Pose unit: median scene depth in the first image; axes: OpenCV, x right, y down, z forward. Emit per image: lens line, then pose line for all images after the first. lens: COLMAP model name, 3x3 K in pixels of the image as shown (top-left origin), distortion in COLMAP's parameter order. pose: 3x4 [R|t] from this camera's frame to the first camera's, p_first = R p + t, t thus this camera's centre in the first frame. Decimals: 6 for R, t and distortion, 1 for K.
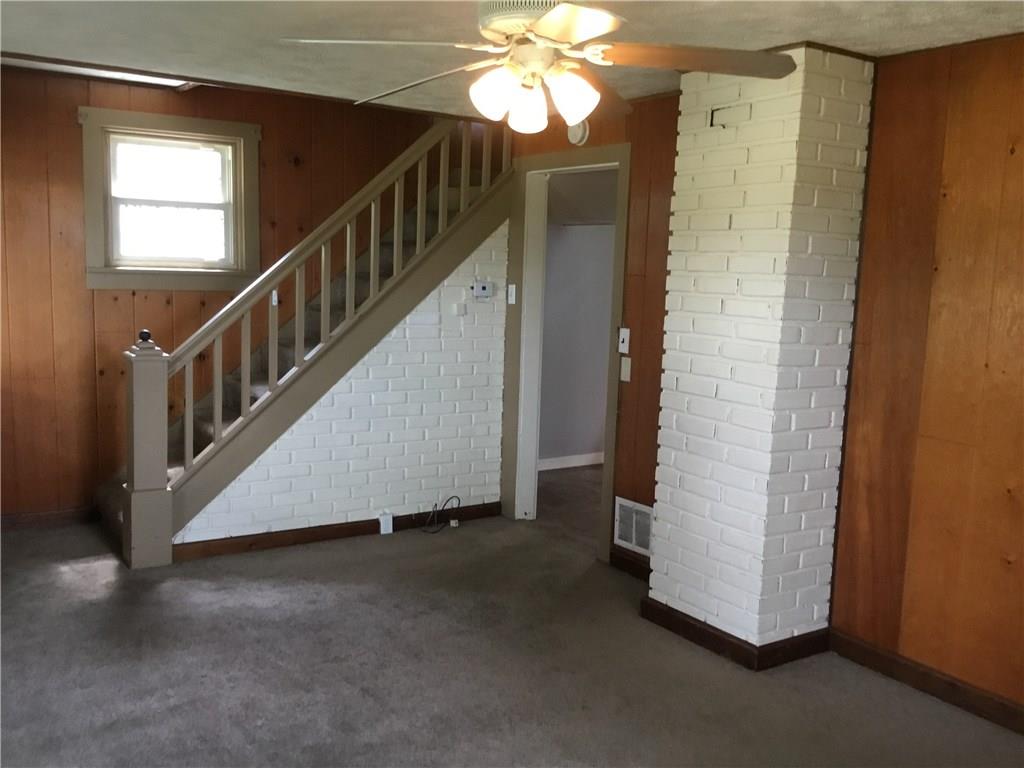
lens RADIAL K [[933.5, 0, 512.0], [0, 933.5, 384.0], [0, 0, 1]] dist [0.005854, -0.004851]
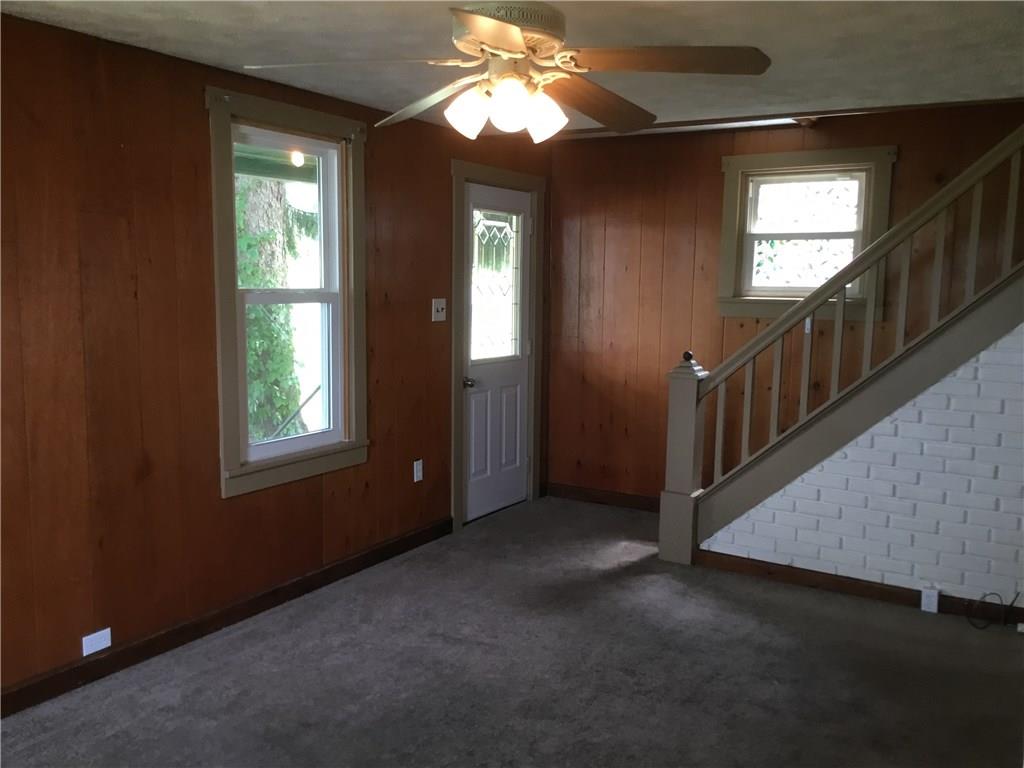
lens RADIAL K [[910.1, 0, 513.4], [0, 910.1, 390.0], [0, 0, 1]] dist [0.000165, -0.007655]
pose [[0.414004, 0.079326, -0.906812, 0.452419], [-0.122894, 0.991946, 0.030666, -0.015775], [0.901941, 0.098746, 0.420418, 0.318493]]
